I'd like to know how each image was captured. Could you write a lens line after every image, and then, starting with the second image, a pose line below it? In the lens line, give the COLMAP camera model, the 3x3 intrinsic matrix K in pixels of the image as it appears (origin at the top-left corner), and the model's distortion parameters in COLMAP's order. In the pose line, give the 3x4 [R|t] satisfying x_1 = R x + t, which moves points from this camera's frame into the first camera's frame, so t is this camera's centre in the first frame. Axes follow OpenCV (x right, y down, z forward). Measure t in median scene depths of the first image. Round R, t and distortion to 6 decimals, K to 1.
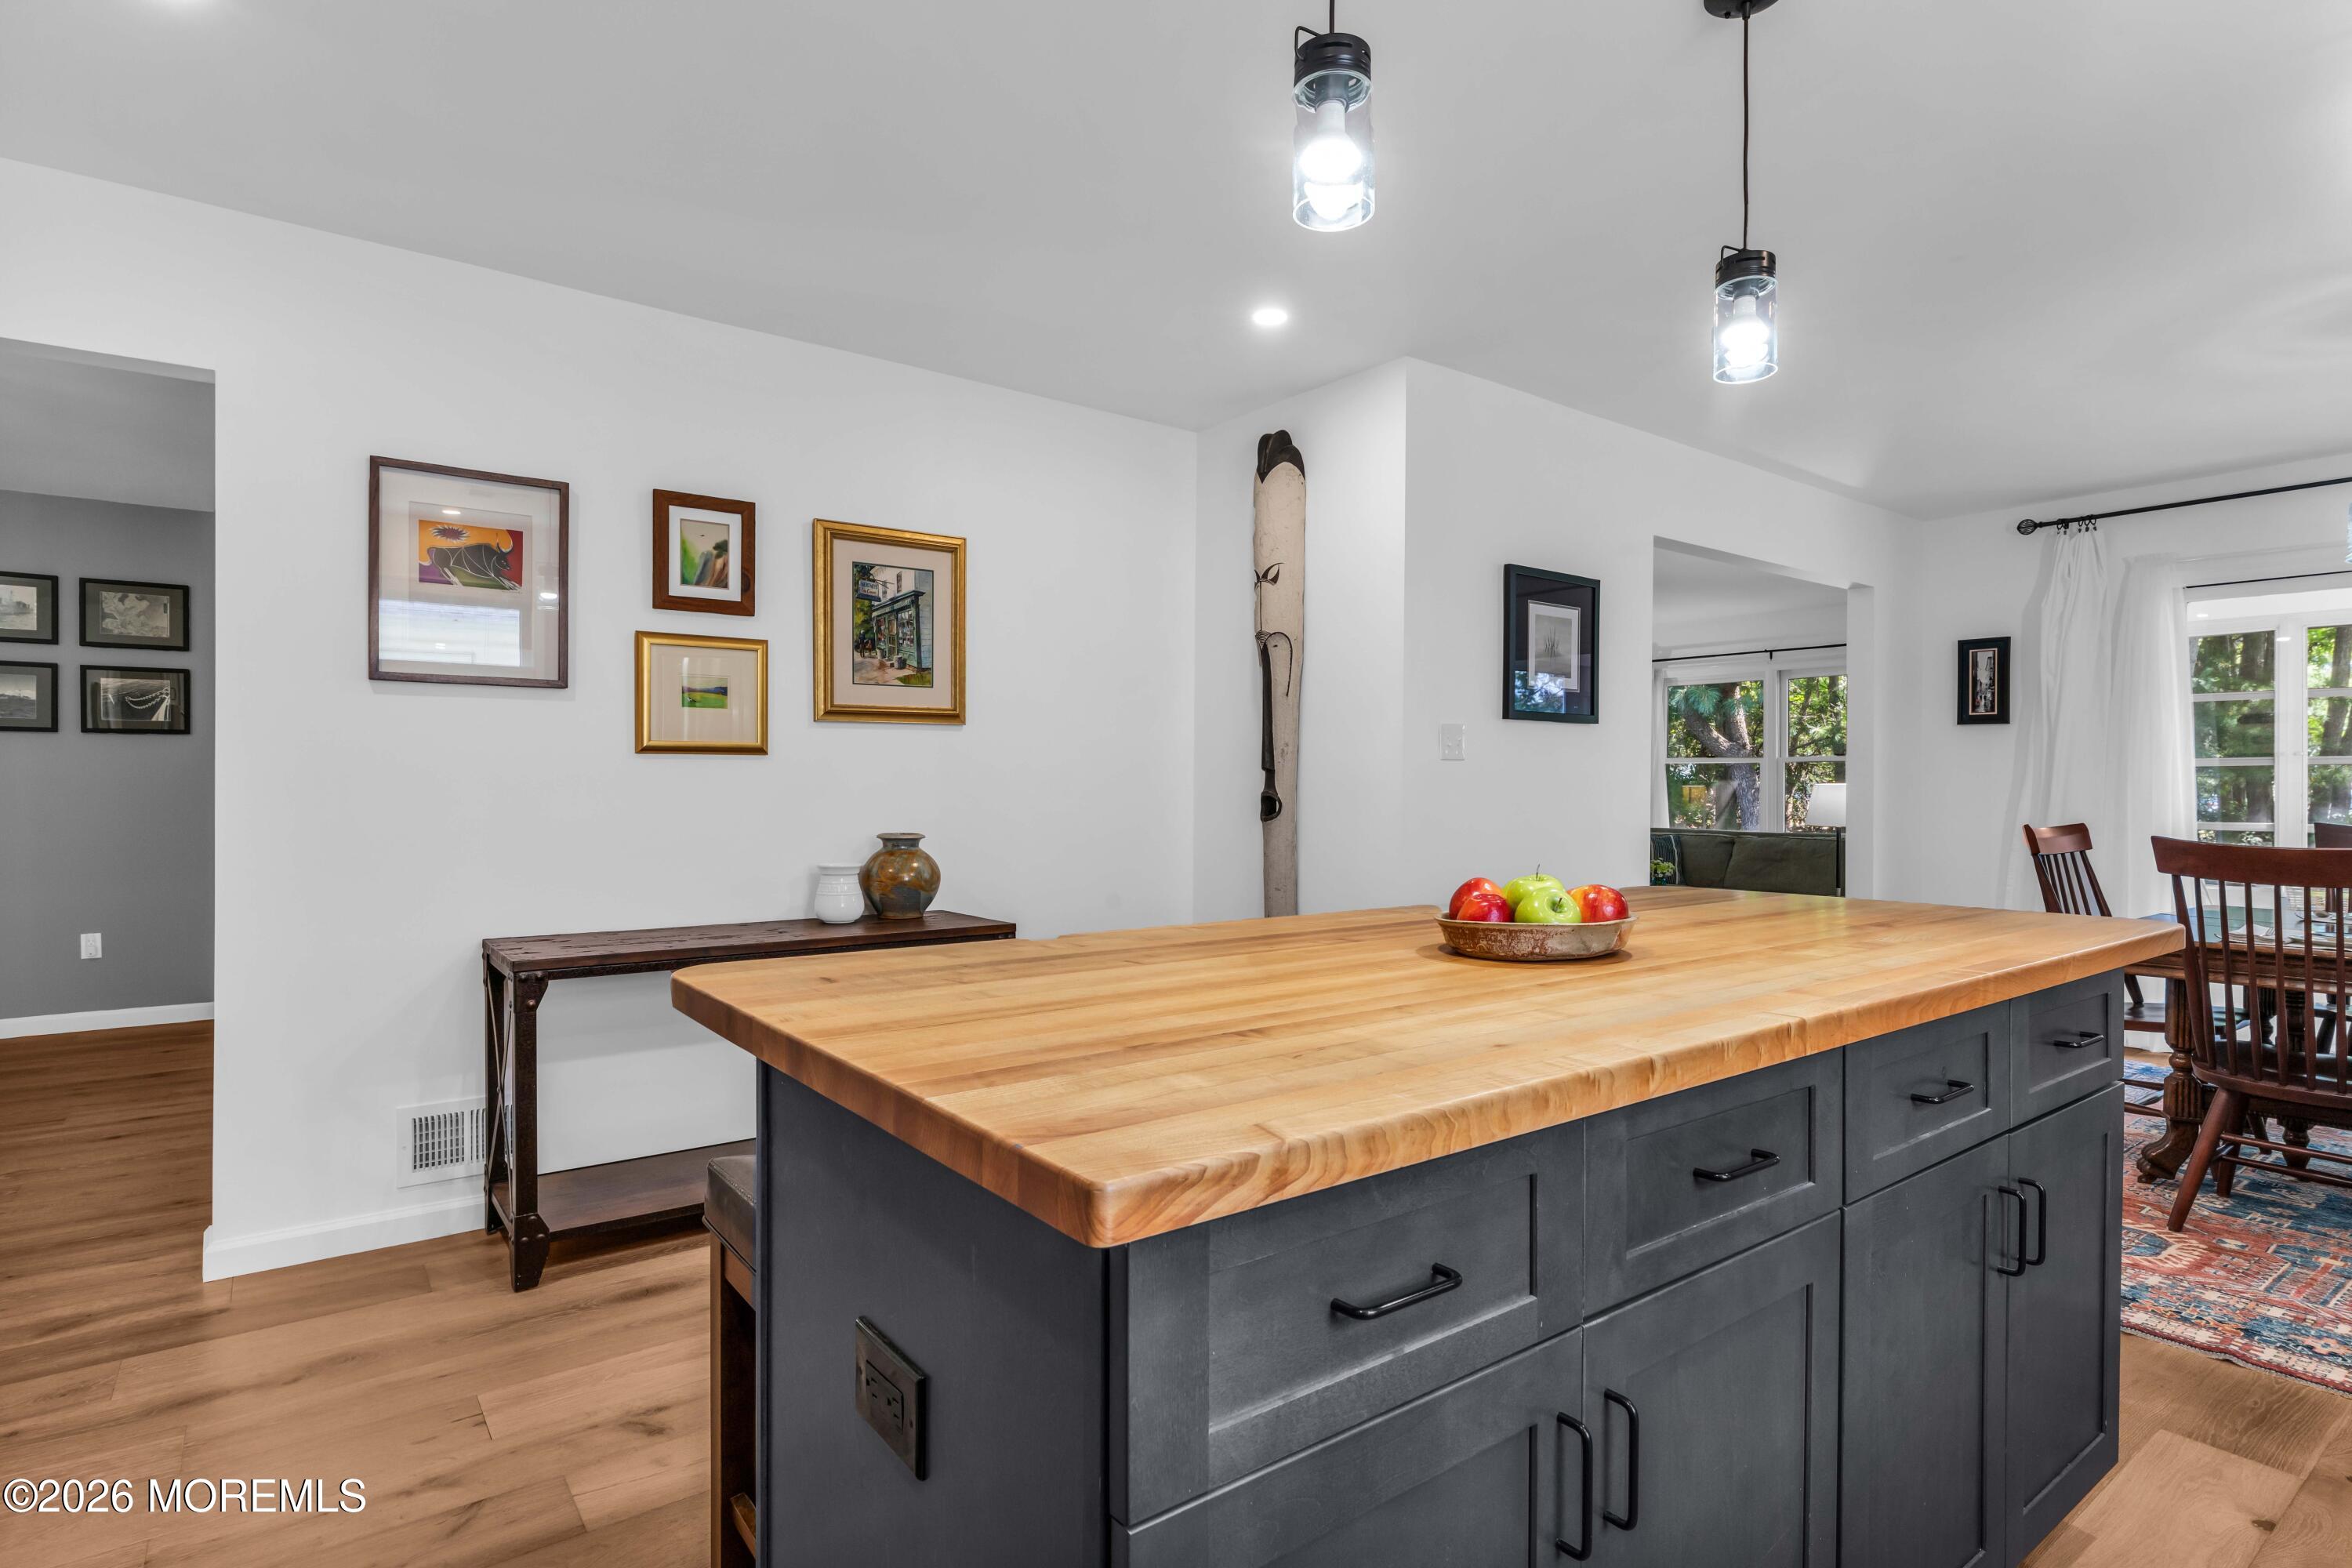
lens RADIAL K [[1120.1, 0, 1173.8], [0, 1120.1, 782.6], [0, 0, 1]] dist [-0.002188, -0.000172]
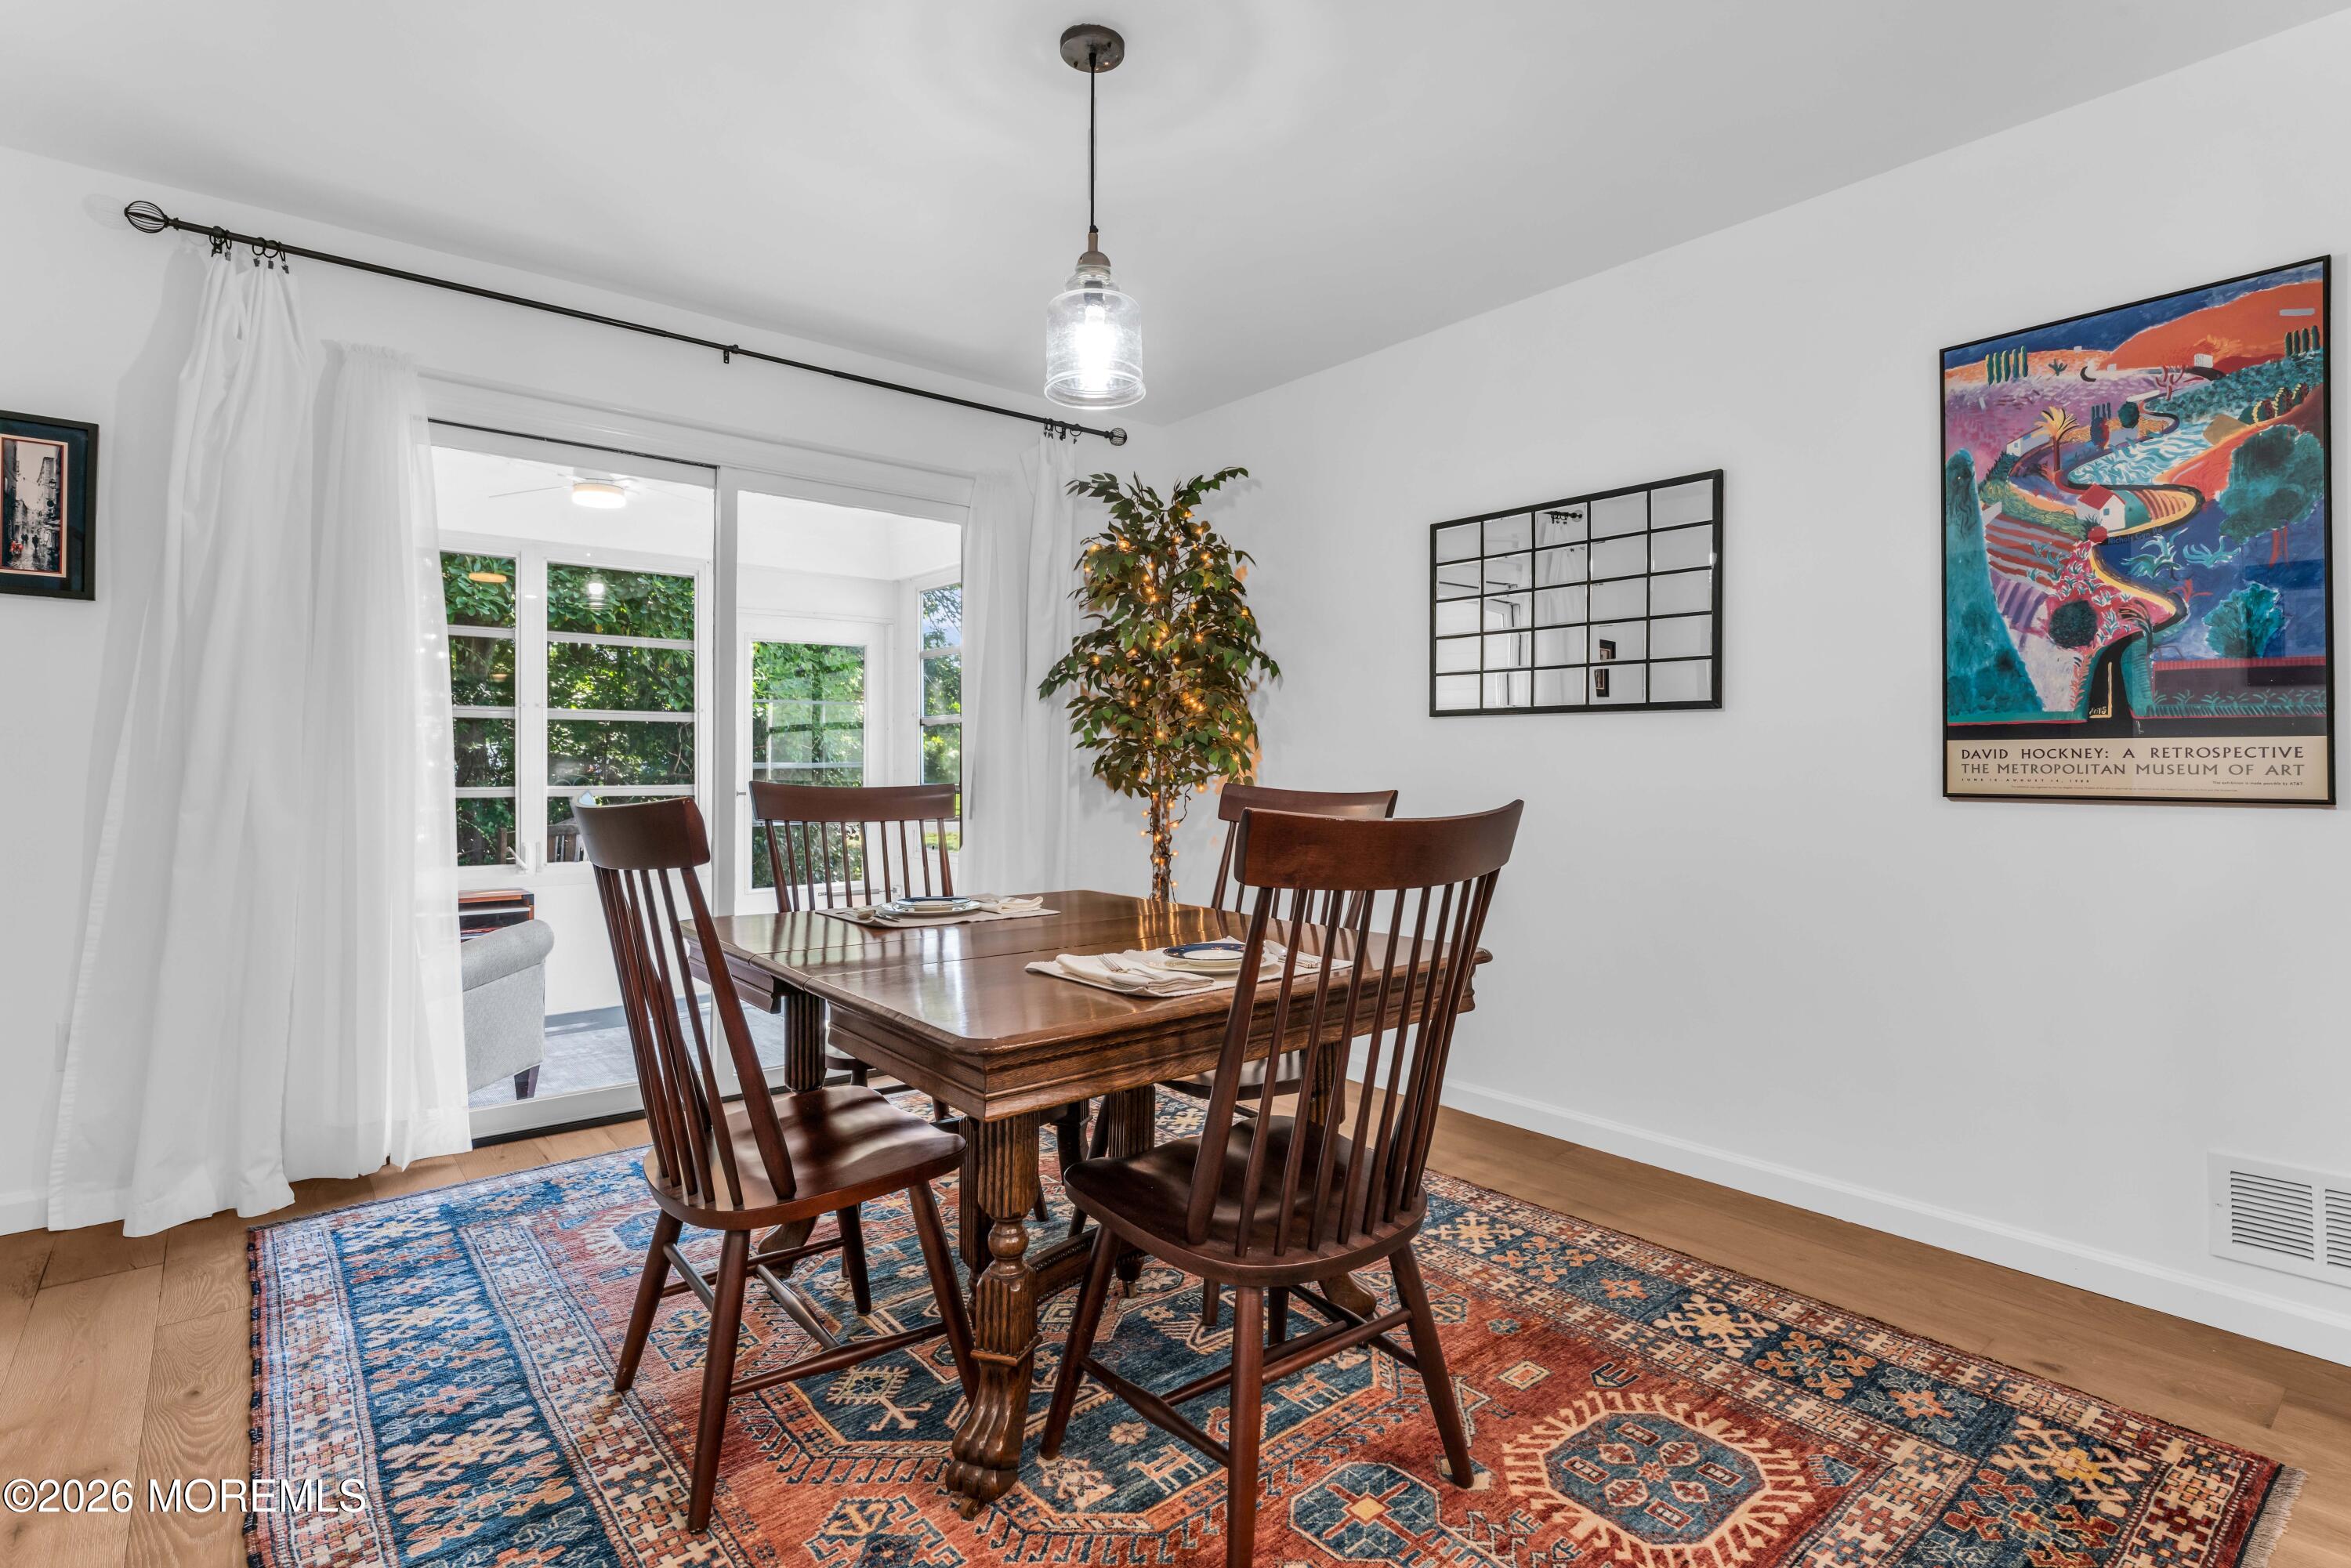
lens RADIAL K [[1119.6, 0, 1172.6], [0, 1119.6, 761.3], [0, 0, 1]] dist [-0.002188, -0.000172]
pose [[-0.072760, 0.006146, 0.997331, 0.231034], [-0.000550, 0.999981, -0.006202, 0.022028], [-0.997349, -0.001000, -0.072755, 0.587637]]
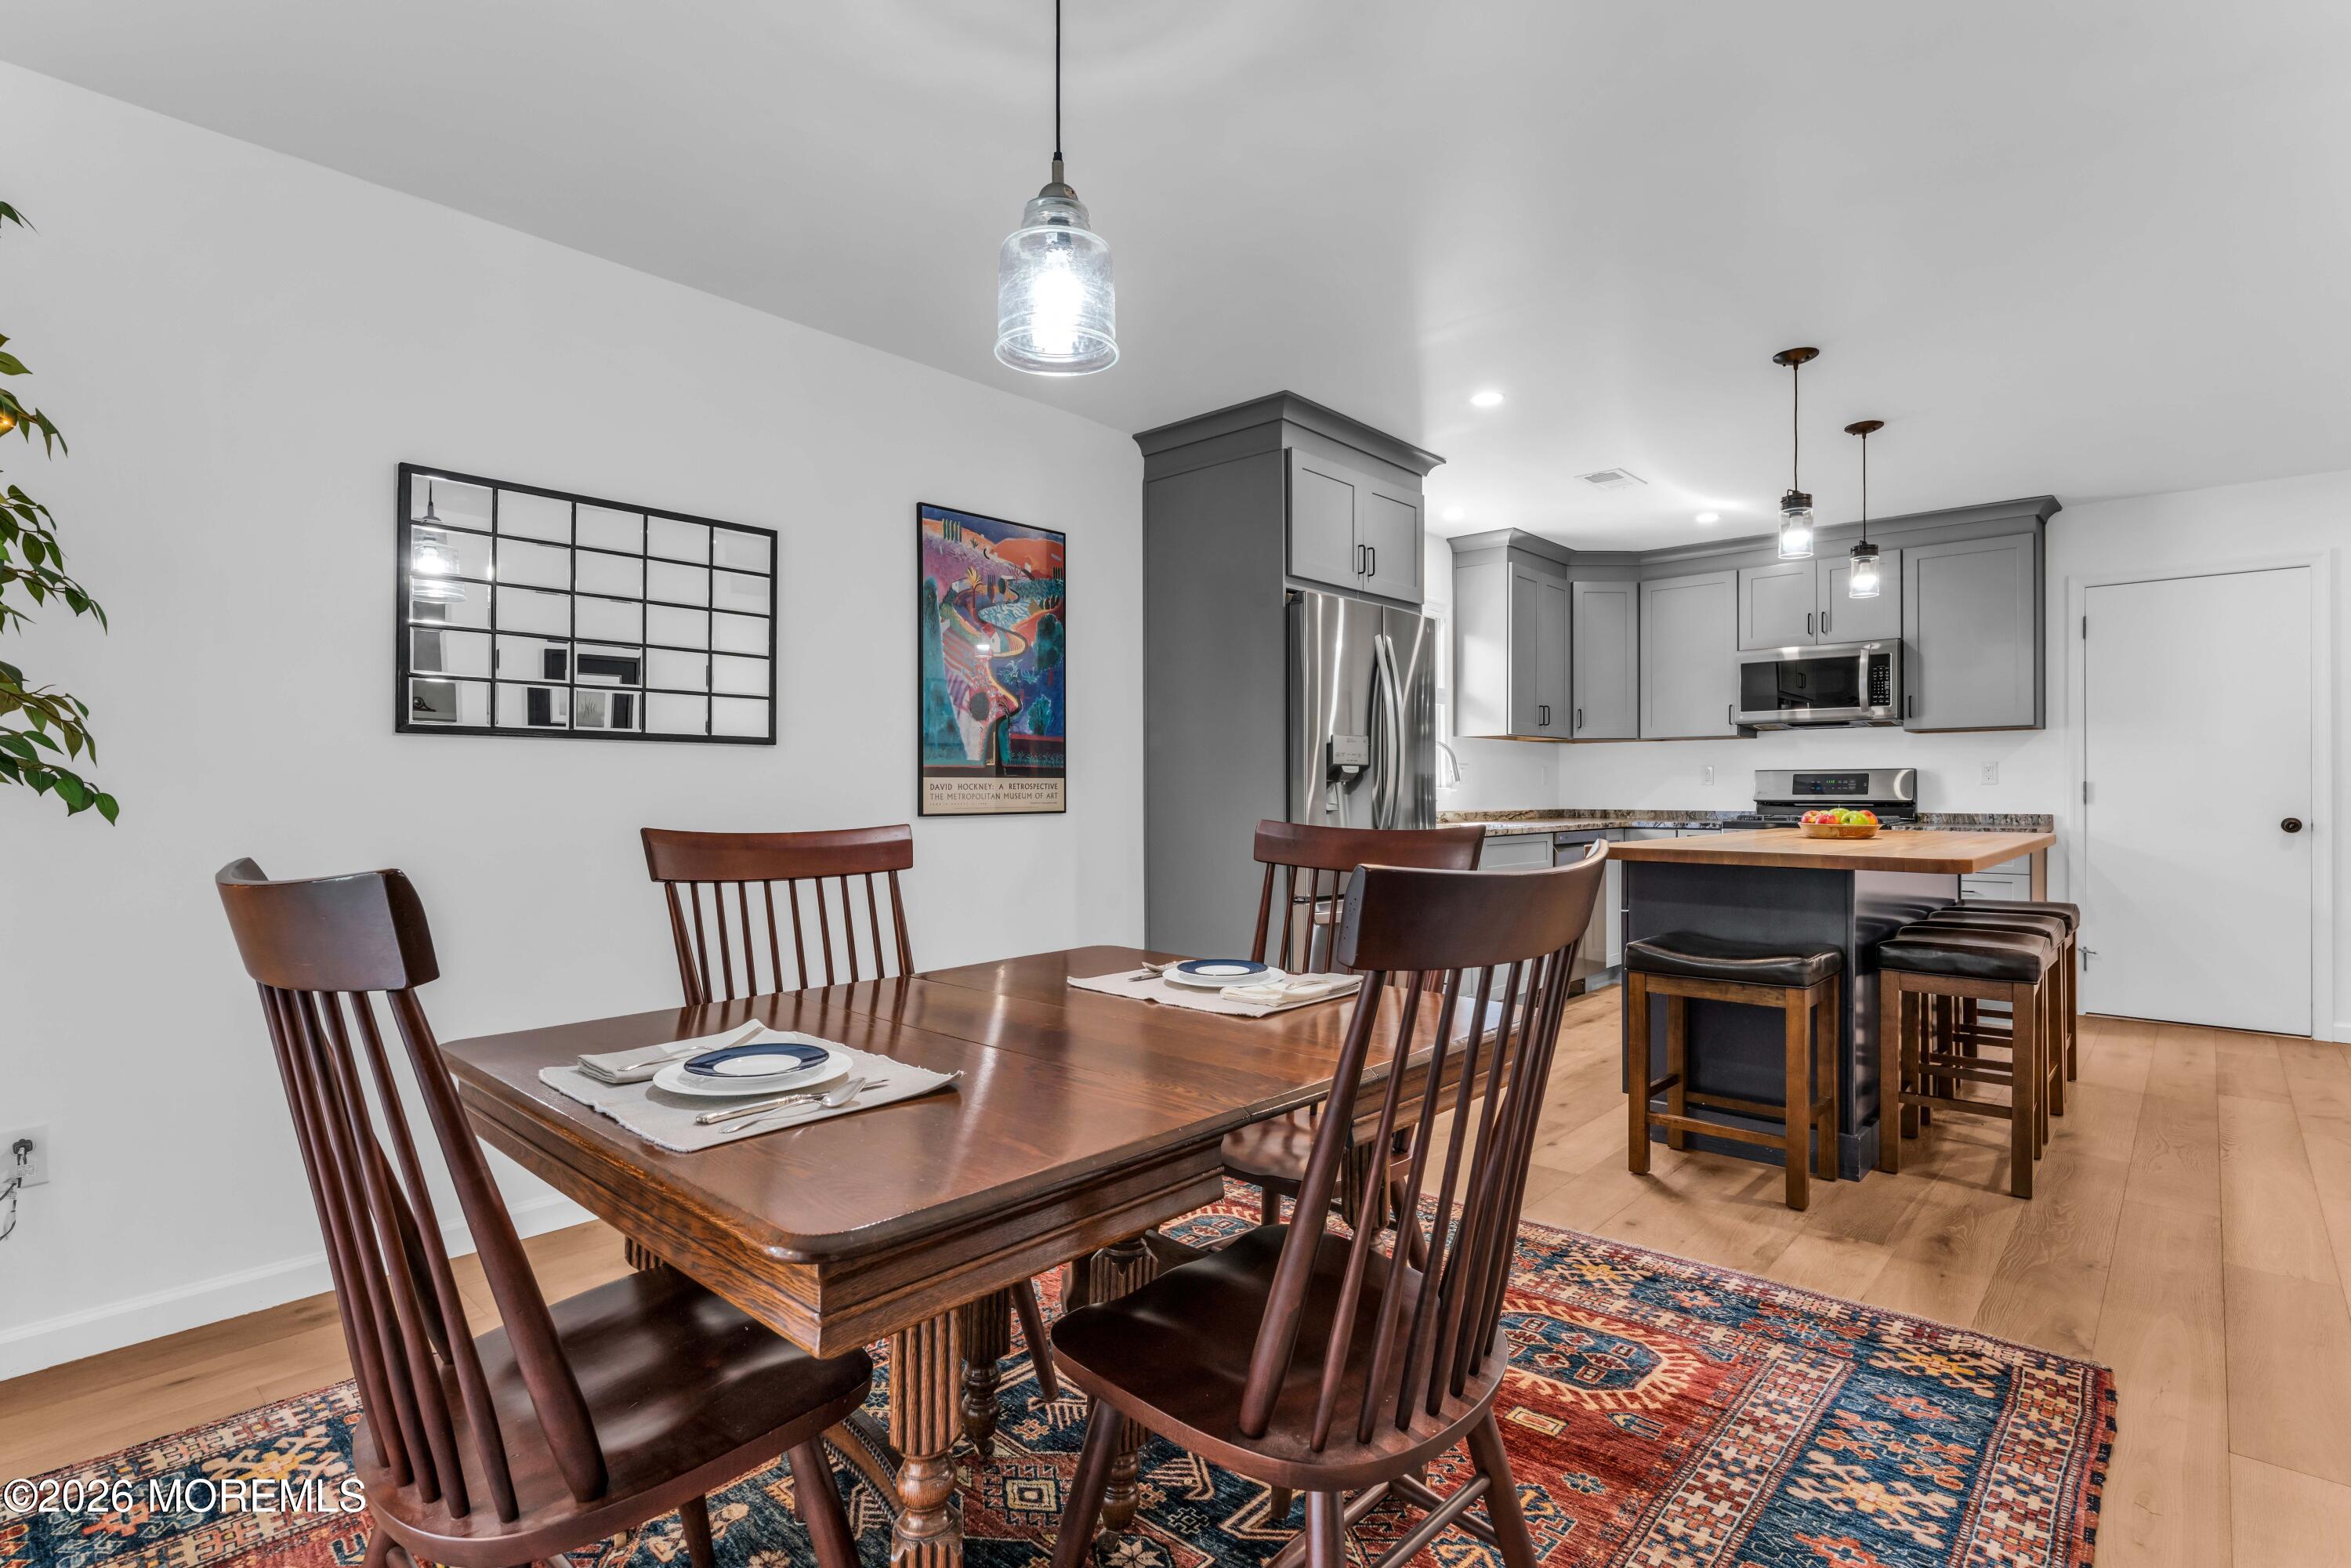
lens RADIAL K [[1119.6, 0, 1176.3], [0, 1119.6, 785.0], [0, 0, 1]] dist [-0.002188, -0.000172]
pose [[-0.978448, 0.006289, -0.206398, 0.413827], [0.005925, 0.999980, 0.002379, 0.018686], [0.206409, 0.001105, -0.978465, 0.726895]]
